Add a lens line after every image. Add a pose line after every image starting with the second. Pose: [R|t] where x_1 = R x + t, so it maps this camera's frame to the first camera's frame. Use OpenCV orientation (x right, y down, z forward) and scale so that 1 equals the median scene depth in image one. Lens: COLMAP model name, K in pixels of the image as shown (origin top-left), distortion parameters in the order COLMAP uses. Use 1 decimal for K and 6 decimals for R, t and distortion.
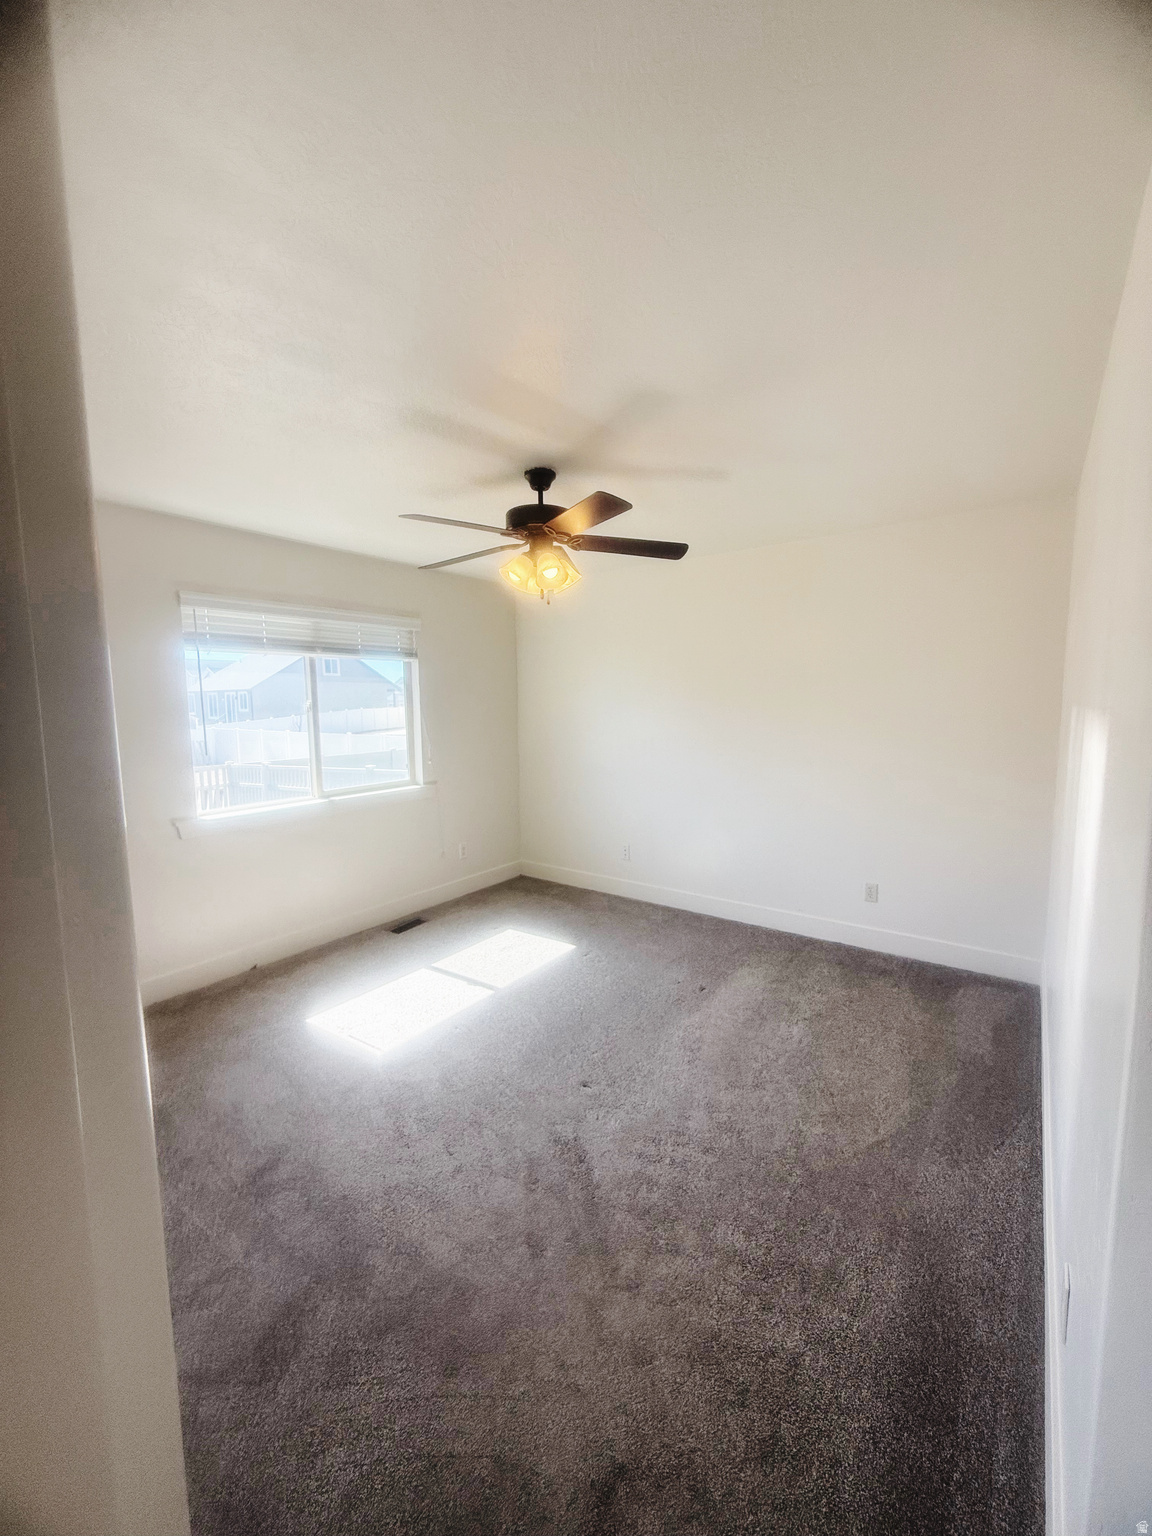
lens RADIAL K [[615.1, 0, 577.1], [0, 615.1, 769.0], [0, 0, 1]] dist [0.000953, -0.000129]
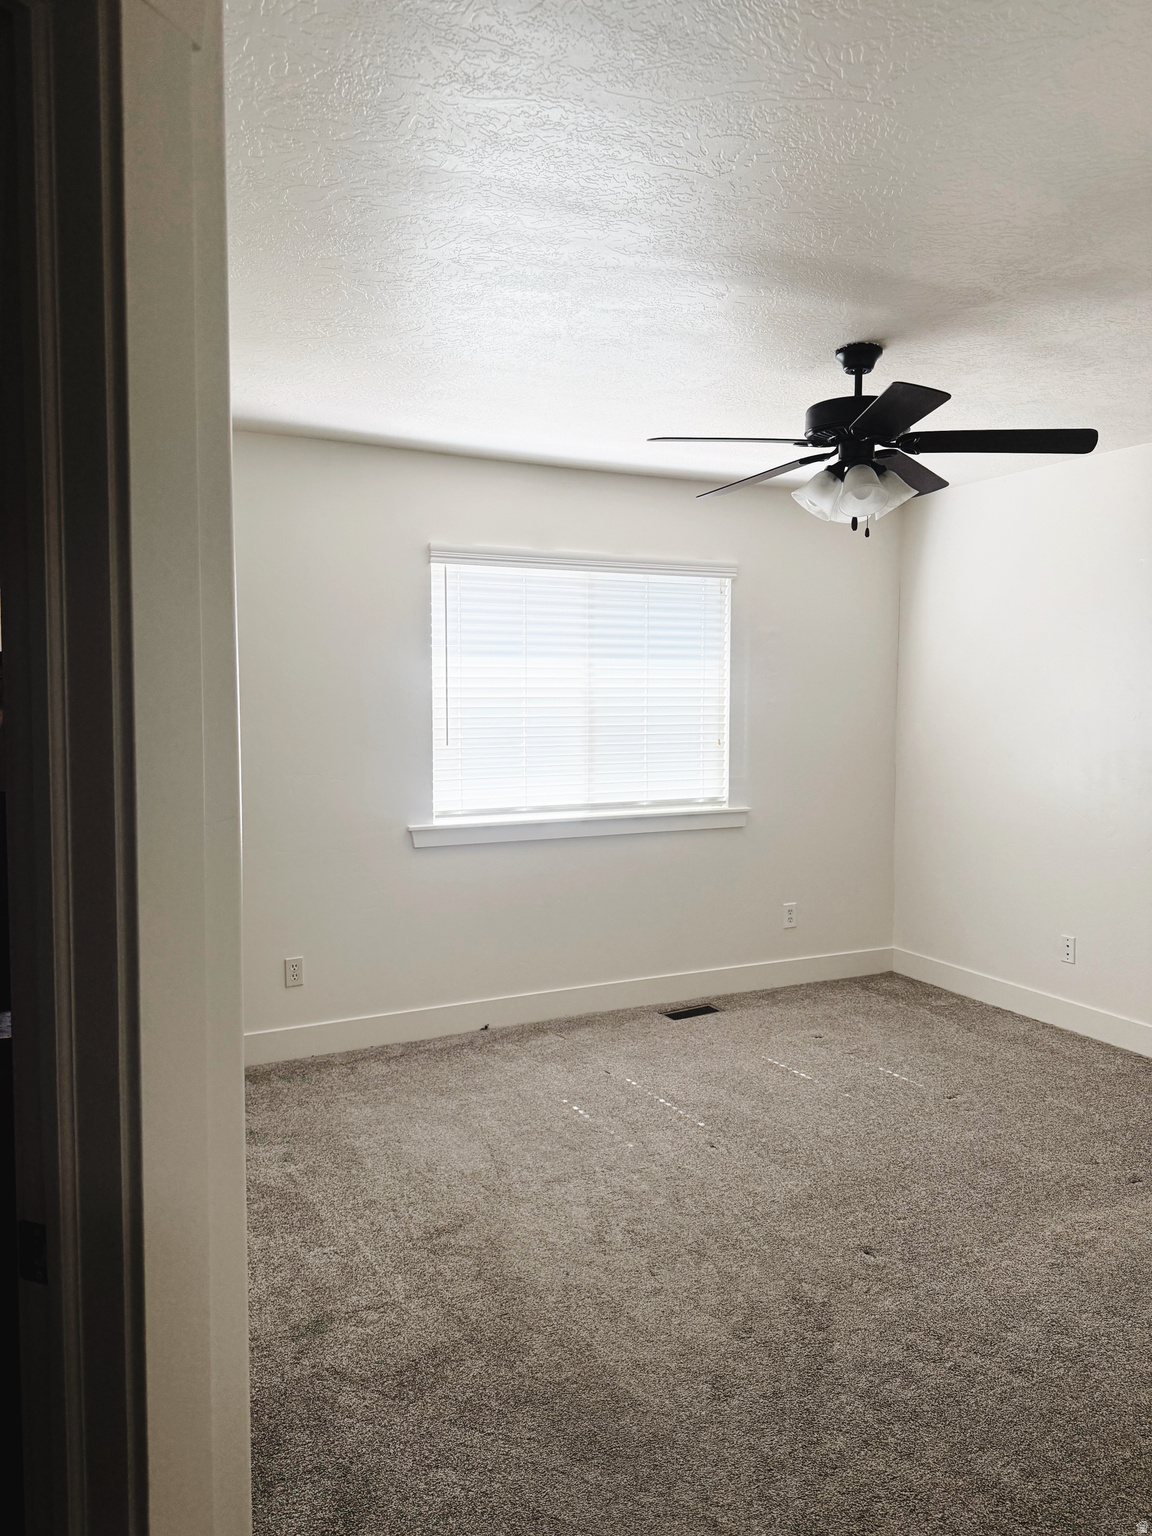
lens RADIAL K [[1072.8, 0, 575.6], [0, 1072.8, 766.2], [0, 0, 1]] dist [0.025891, -0.012572]
pose [[0.891471, 0.046010, -0.450736, 0.269023], [-0.062107, 0.997849, -0.020978, 0.037544], [0.448801, 0.046695, 0.892411, -0.243626]]
